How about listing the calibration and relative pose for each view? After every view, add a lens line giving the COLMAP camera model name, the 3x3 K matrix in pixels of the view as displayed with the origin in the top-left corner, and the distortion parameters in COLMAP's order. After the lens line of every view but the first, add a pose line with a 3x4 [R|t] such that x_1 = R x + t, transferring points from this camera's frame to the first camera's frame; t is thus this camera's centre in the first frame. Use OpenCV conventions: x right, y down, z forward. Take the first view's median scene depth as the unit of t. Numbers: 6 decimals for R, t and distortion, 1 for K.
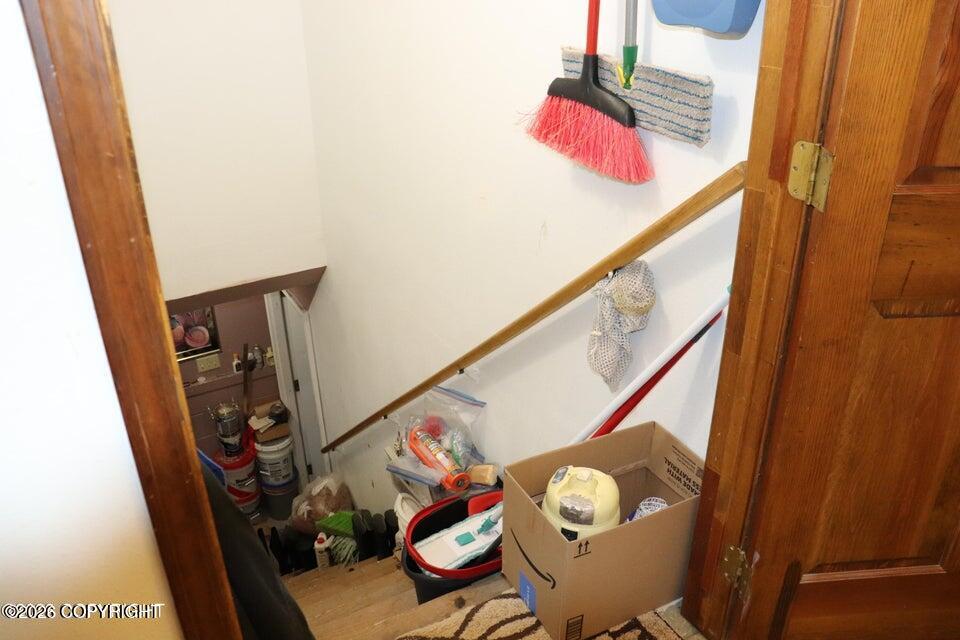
lens RADIAL K [[784.6, 0, 480.0], [0, 784.6, 320.0], [0, 0, 1]] dist [-0.138621, 0.017396]
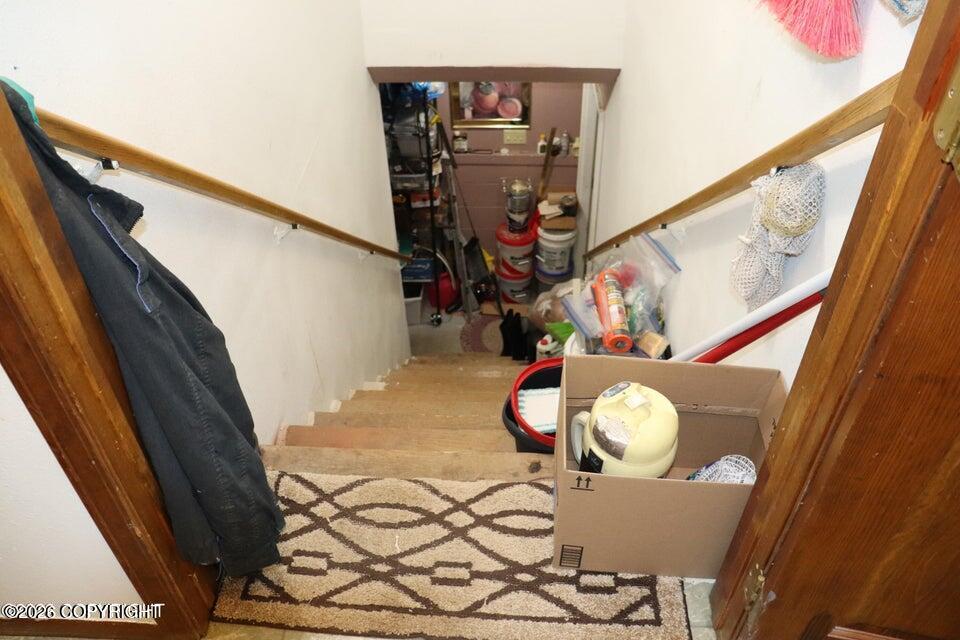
lens RADIAL K [[784.6, 0, 480.0], [0, 784.6, 320.0], [0, 0, 1]] dist [-0.138621, 0.017396]
pose [[0.855239, 0.348439, -0.383610, 0.078843], [-0.236712, 0.921148, 0.308957, -0.026642], [0.461014, -0.173427, 0.870281, 0.064467]]
